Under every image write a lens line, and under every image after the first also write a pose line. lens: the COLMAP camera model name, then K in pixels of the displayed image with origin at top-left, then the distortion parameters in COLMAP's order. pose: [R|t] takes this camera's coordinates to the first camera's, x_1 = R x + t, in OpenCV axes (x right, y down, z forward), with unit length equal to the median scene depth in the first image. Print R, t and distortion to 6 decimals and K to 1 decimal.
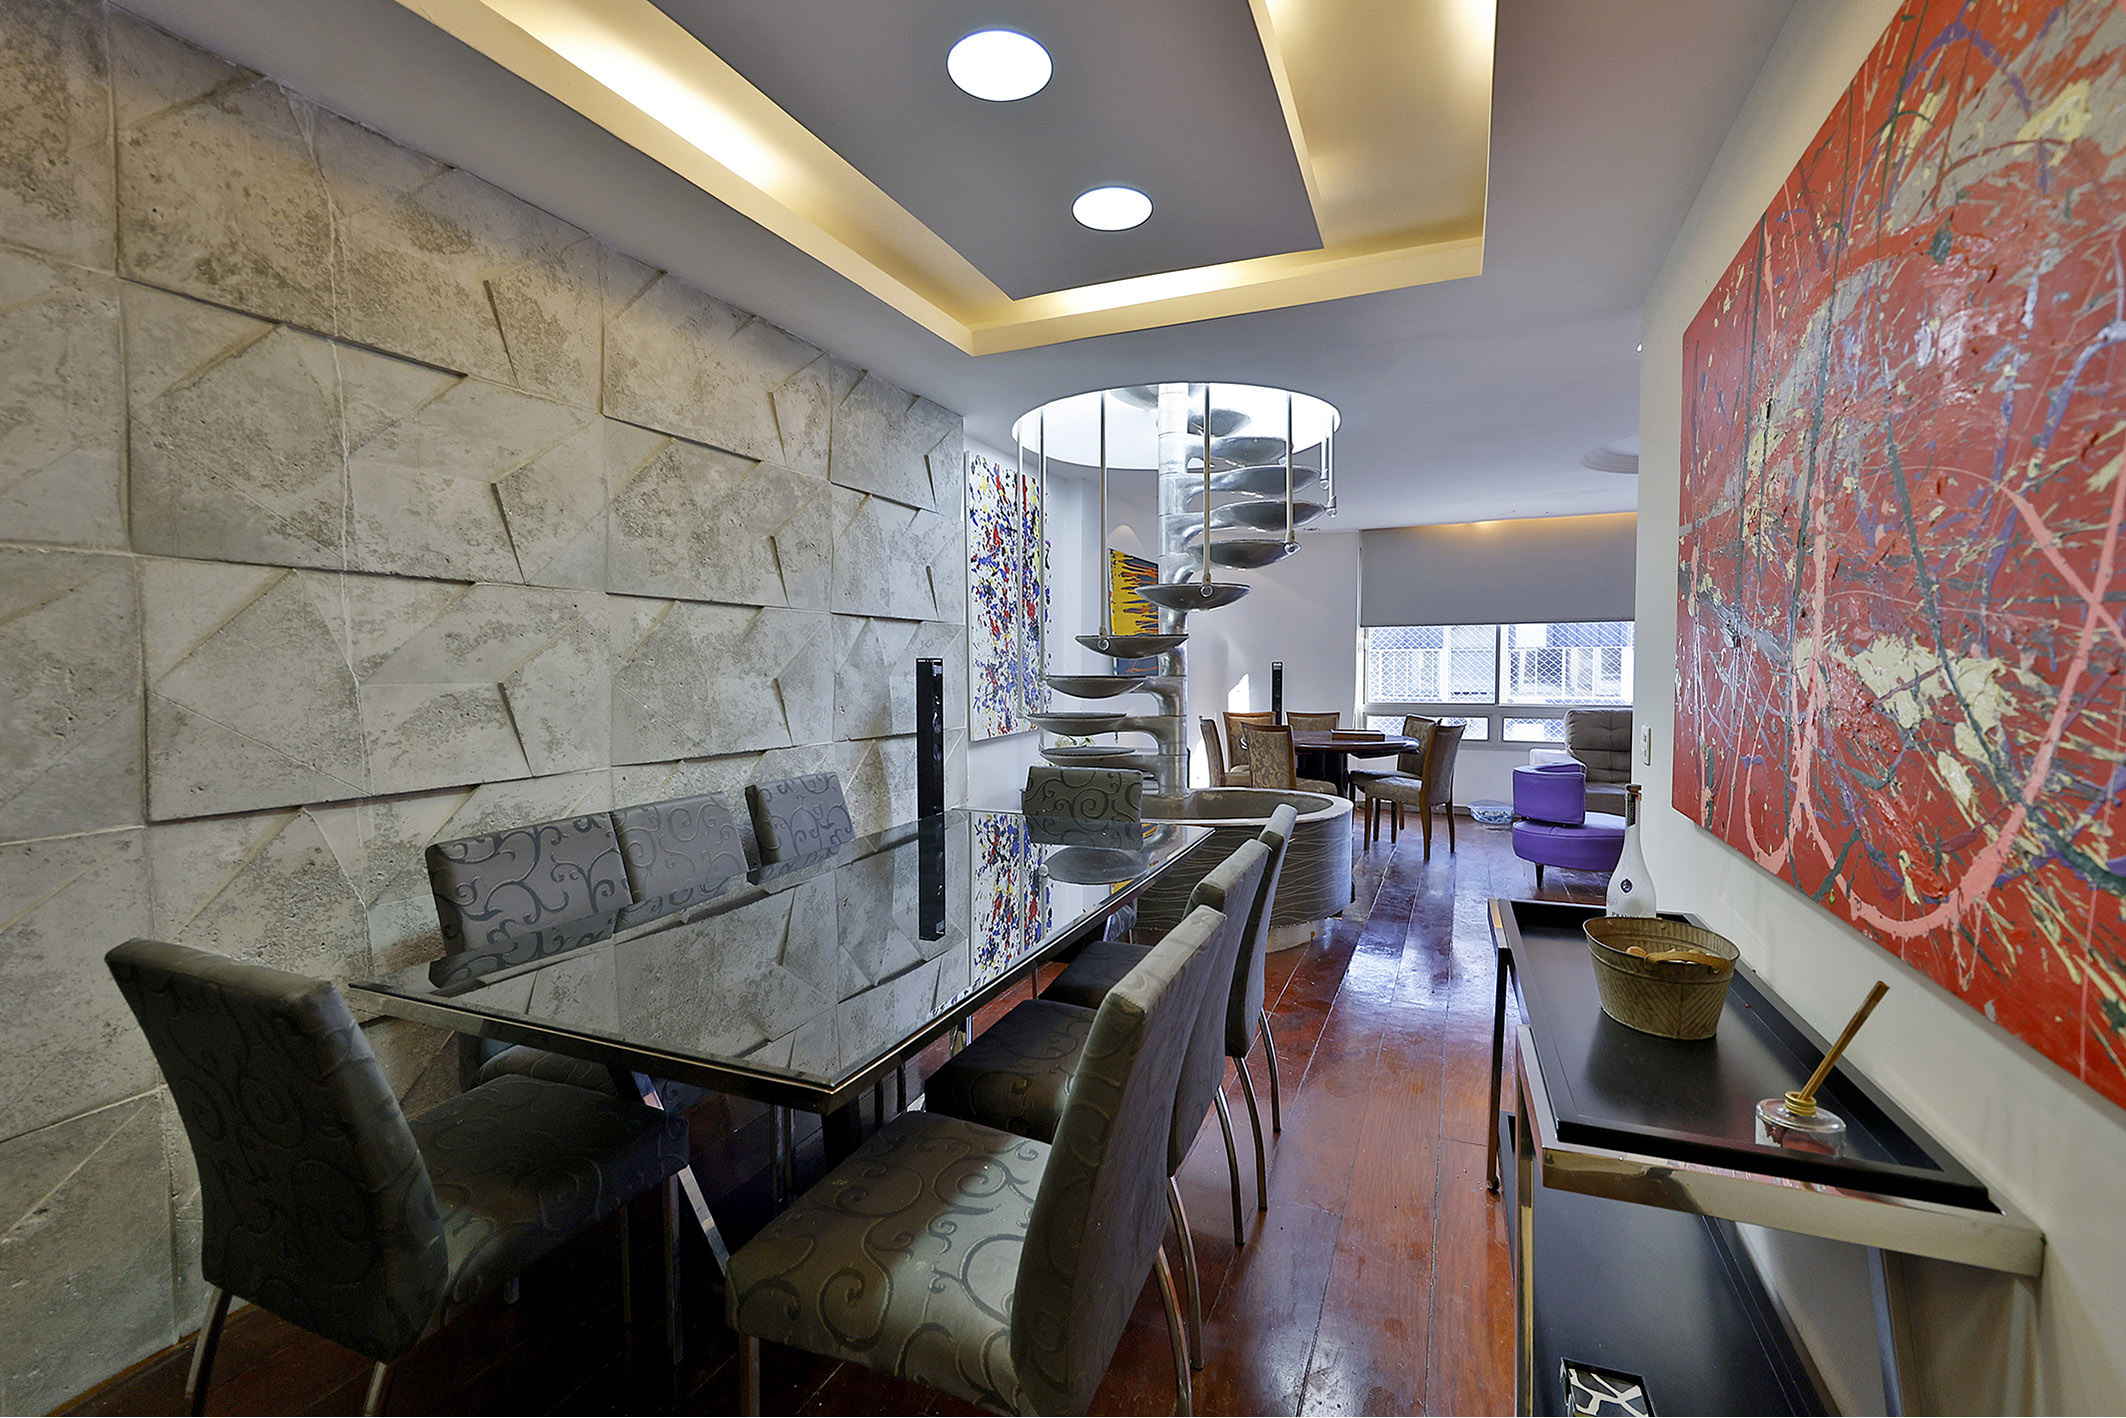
lens RADIAL K [[907.7, 0, 1059.3], [0, 907.7, 704.1], [0, 0, 1]] dist [0.000411, -0.000057]
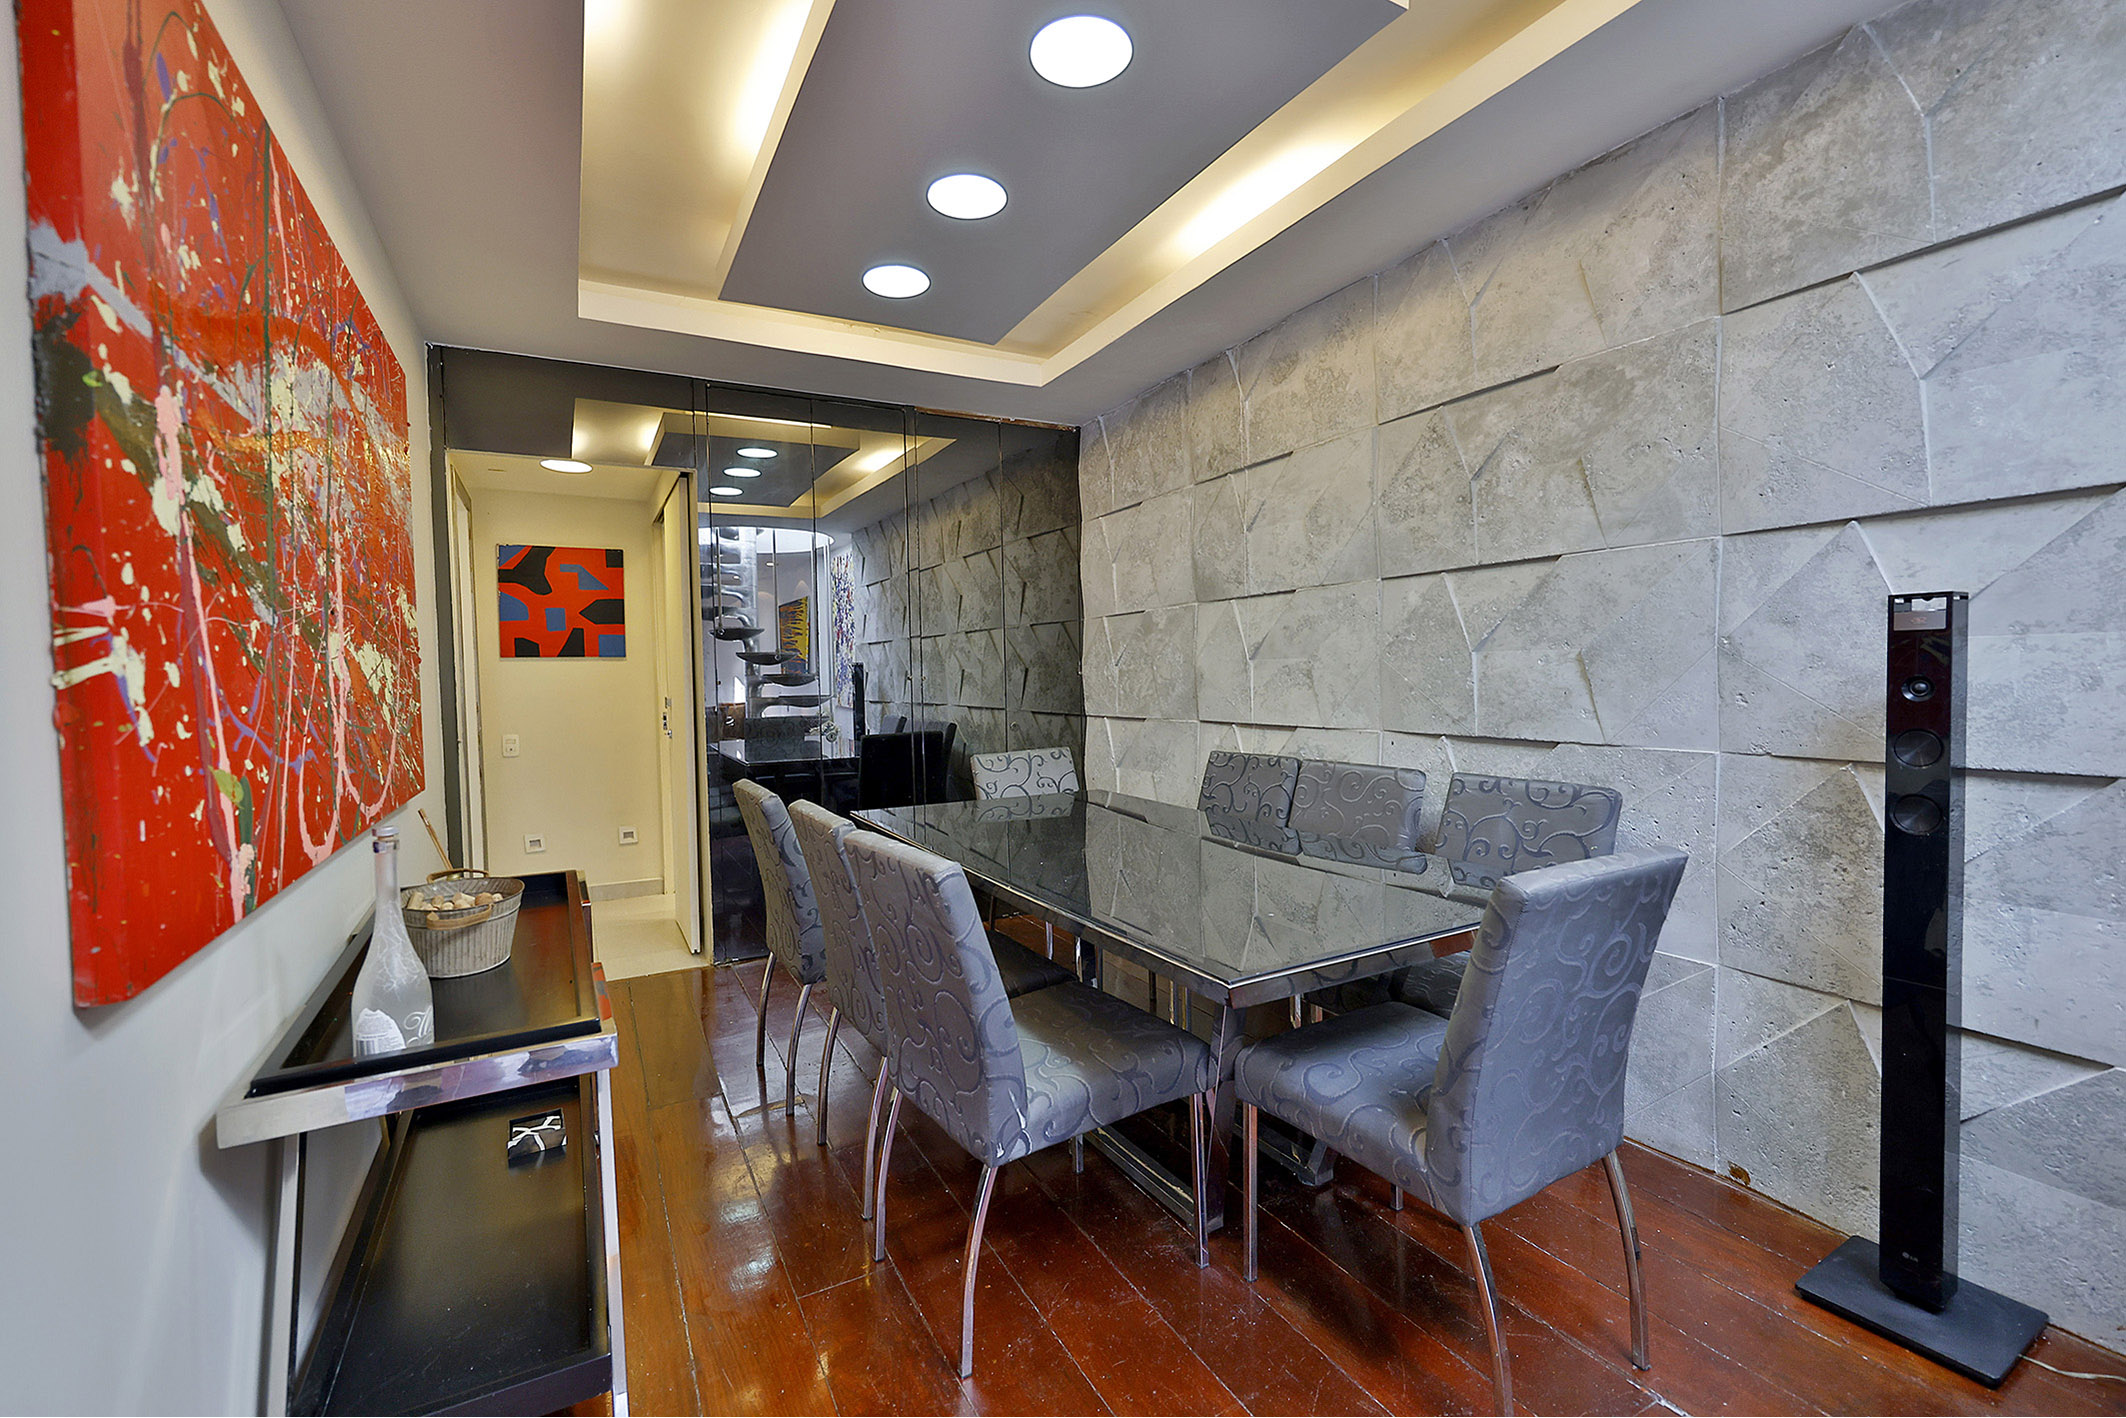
lens RADIAL K [[907.7, 0, 1059.3], [0, 907.7, 704.1], [0, 0, 1]] dist [0.000411, -0.000057]
pose [[-0.612541, 0.045136, -0.789149, 0.651781], [-0.006584, 0.998042, 0.062195, -0.032395], [0.790412, 0.043293, -0.611044, 1.361379]]
